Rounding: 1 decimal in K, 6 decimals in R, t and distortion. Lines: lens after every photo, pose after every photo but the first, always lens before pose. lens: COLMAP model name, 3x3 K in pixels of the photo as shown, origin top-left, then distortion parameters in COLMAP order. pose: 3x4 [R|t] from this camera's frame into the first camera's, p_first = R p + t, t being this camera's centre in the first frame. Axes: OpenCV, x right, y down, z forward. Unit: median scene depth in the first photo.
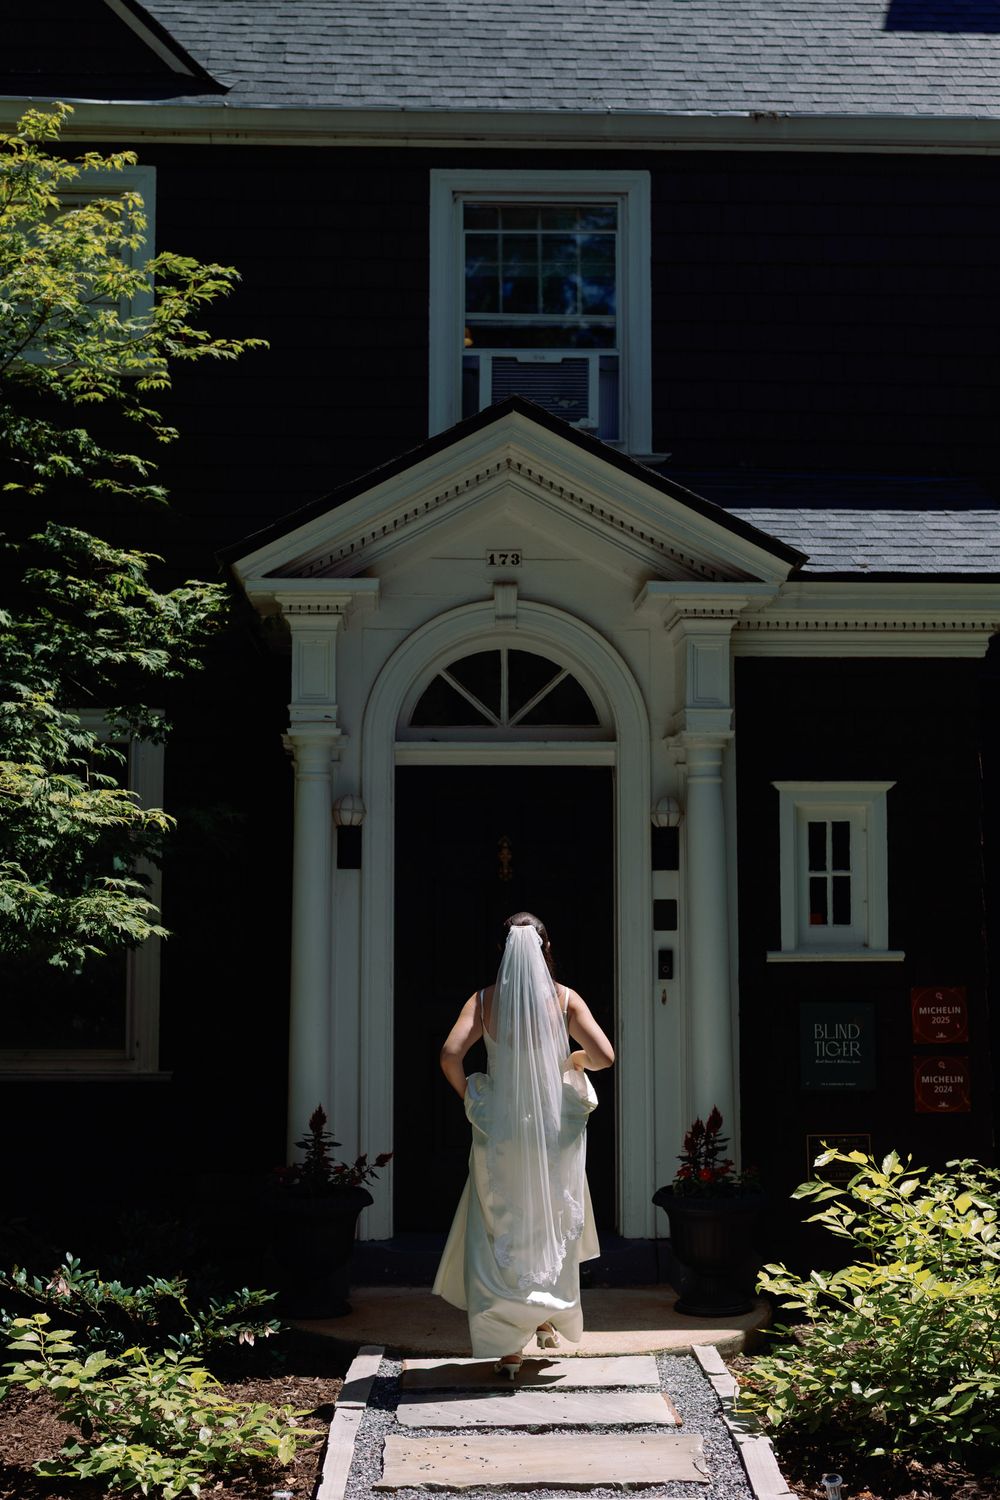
lens RADIAL K [[2293.8, 0, 500.0], [0, 2293.8, 750.0], [0, 0, 1]] dist [-0.008927, -0.018043]
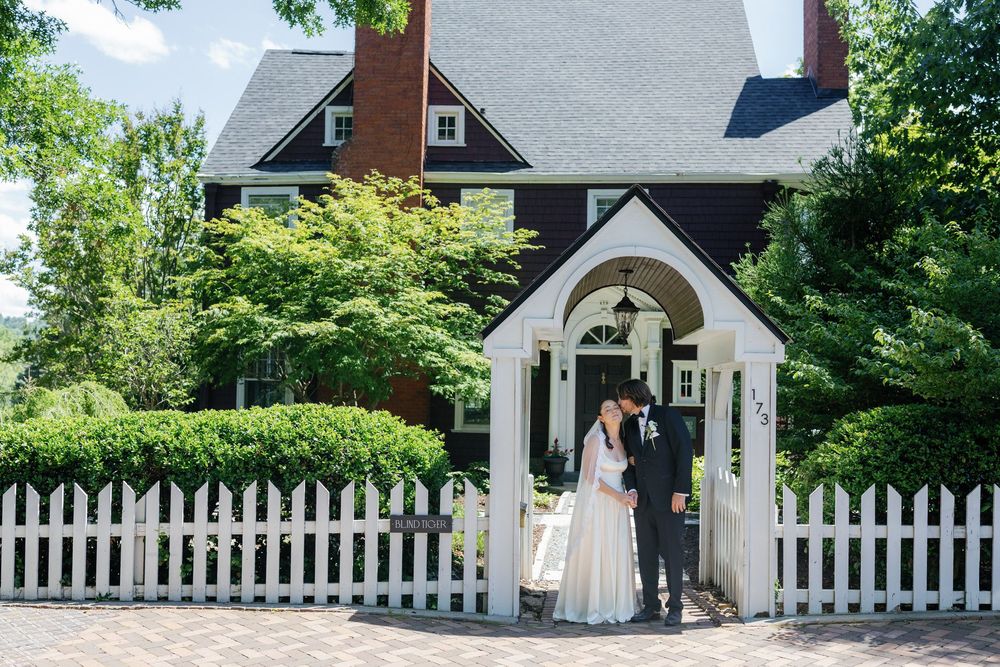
lens RADIAL K [[1529.2, 0, 500.0], [0, 1529.2, 333.5], [0, 0, 1]] dist [-0.008927, -0.018043]
pose [[0.994750, 0.014836, -0.101259, 0.091227], [-0.010503, 0.999011, 0.043196, -0.142975], [0.101799, -0.041906, 0.993922, -1.645407]]
